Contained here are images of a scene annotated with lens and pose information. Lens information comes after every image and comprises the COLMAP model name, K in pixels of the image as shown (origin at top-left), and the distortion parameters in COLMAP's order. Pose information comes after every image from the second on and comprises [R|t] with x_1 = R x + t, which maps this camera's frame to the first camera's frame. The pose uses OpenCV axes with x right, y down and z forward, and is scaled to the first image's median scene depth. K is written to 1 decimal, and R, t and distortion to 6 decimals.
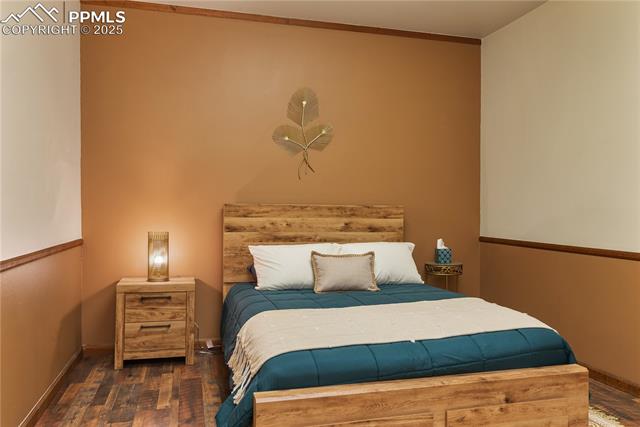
lens RADIAL K [[508.2, 0, 321.2], [0, 508.2, 208.9], [0, 0, 1]] dist [0.002564, 0.004221]
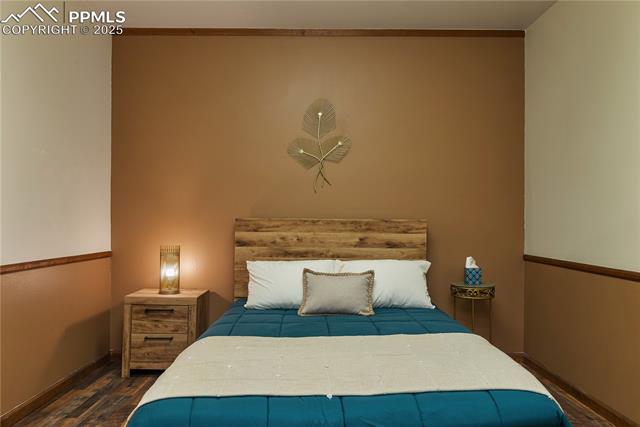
lens RADIAL K [[435.6, 0, 319.1], [0, 435.6, 219.5], [0, 0, 1]] dist [0.006756, -0.001668]
pose [[0.965653, -0.004305, -0.259800, 0.193179], [0.001376, 0.999933, -0.011456, 0.002251], [0.259832, 0.010705, 0.965595, 0.210565]]
